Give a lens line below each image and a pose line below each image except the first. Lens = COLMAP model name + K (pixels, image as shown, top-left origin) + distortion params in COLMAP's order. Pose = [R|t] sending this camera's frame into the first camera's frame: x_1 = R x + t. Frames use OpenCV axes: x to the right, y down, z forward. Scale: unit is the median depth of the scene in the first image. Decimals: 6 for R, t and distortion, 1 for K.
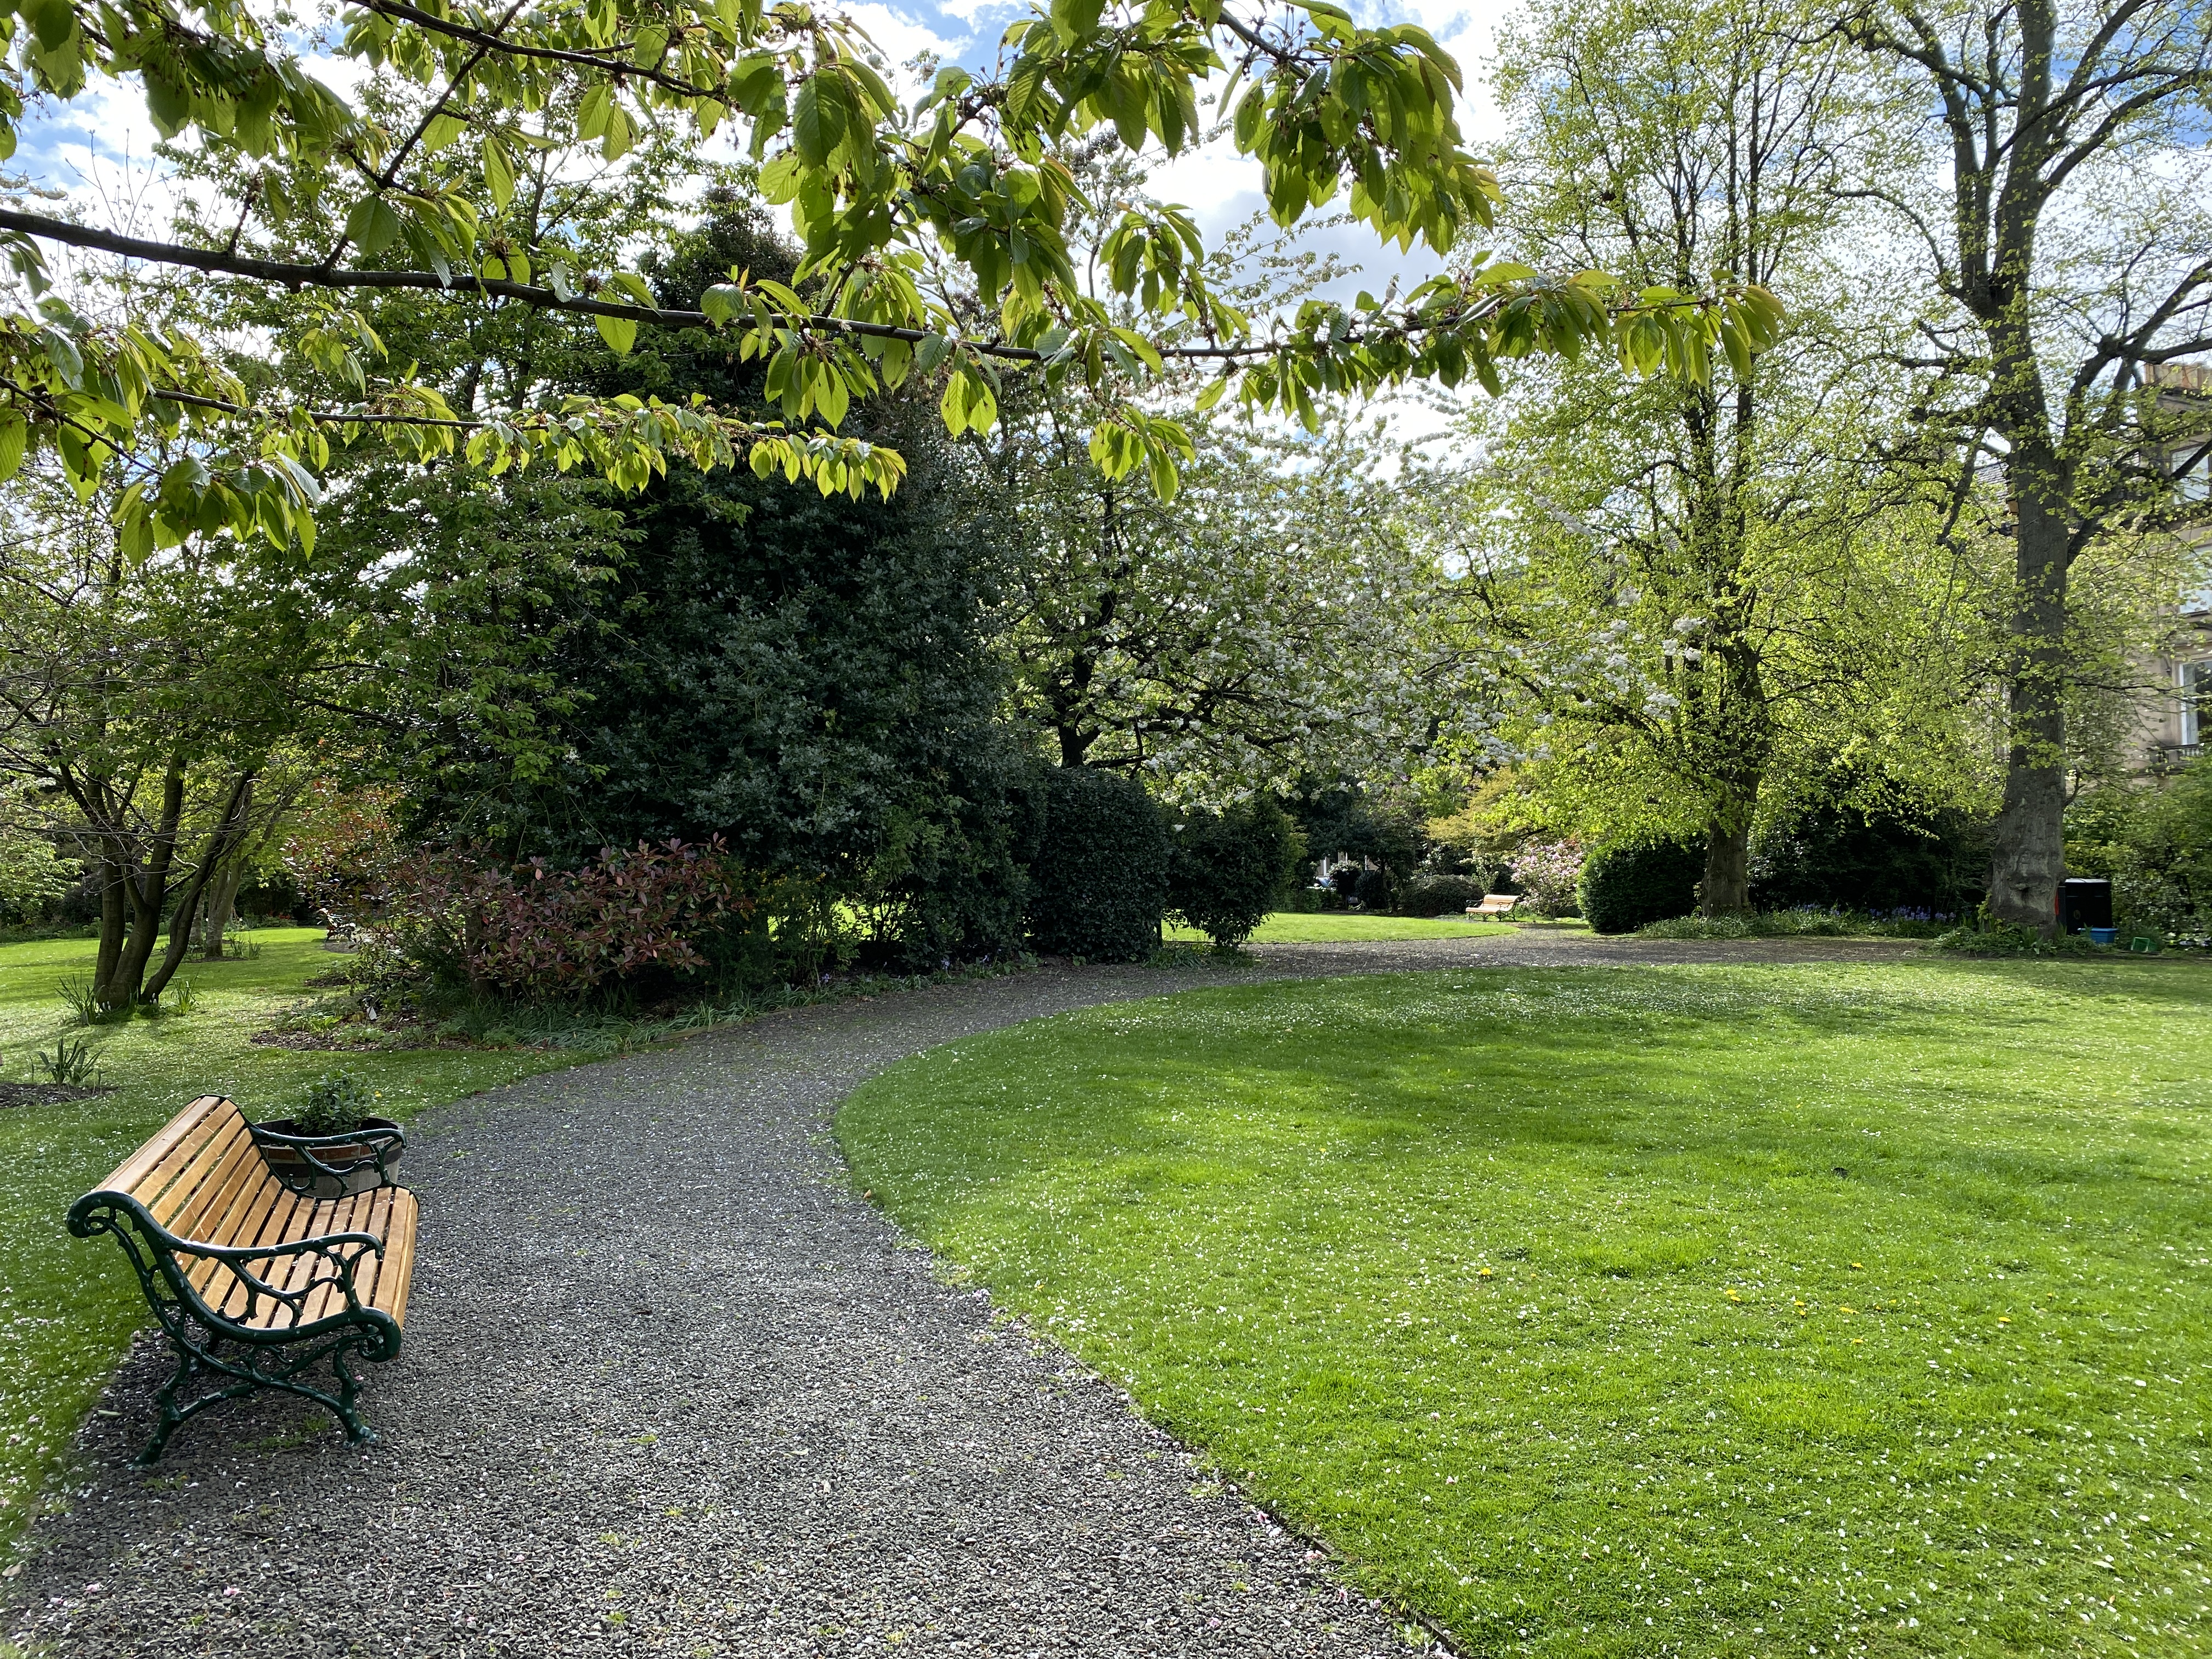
lens RADIAL K [[1828.0, 0, 1106.0], [0, 1828.0, 829.5], [0, 0, 1]] dist [0.032983, -0.040205]
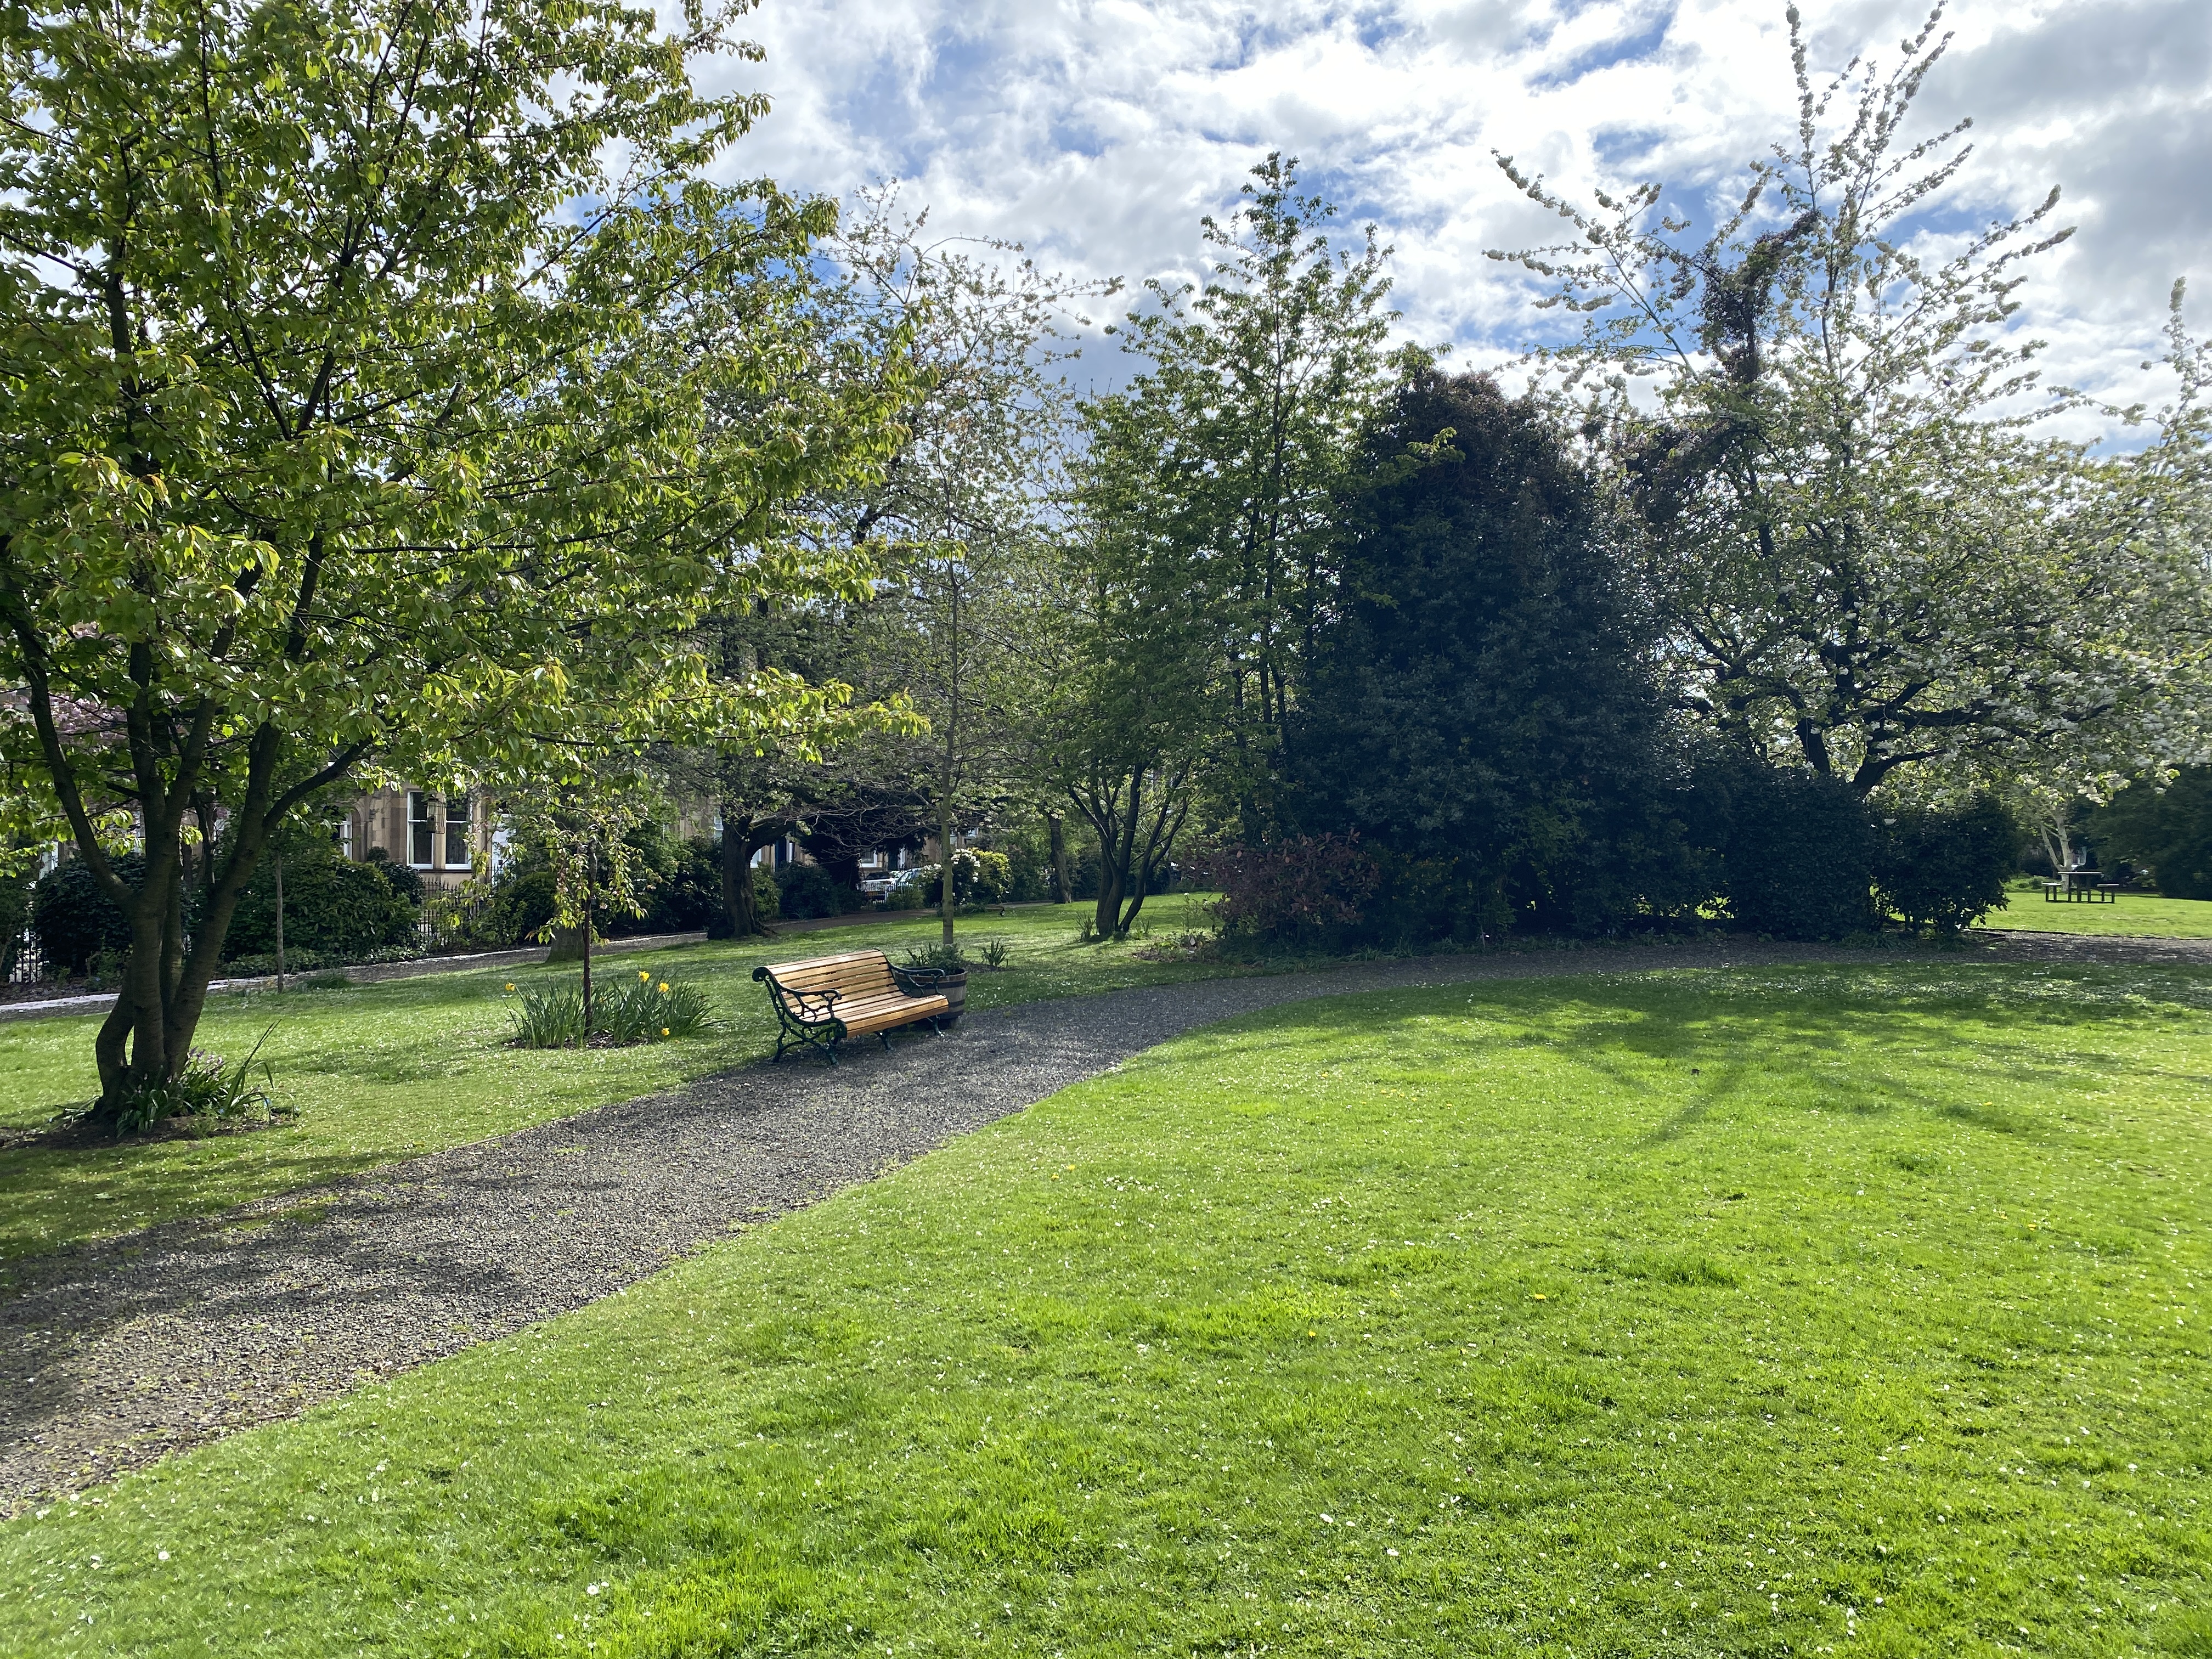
lens RADIAL K [[1828.0, 0, 1106.0], [0, 1828.0, 829.5], [0, 0, 1]] dist [0.032983, -0.040205]
pose [[0.792723, 0.008547, -0.609522, 0.712747], [0.001240, 0.999877, 0.015633, -0.029766], [0.609581, -0.013148, 0.792615, -0.418957]]
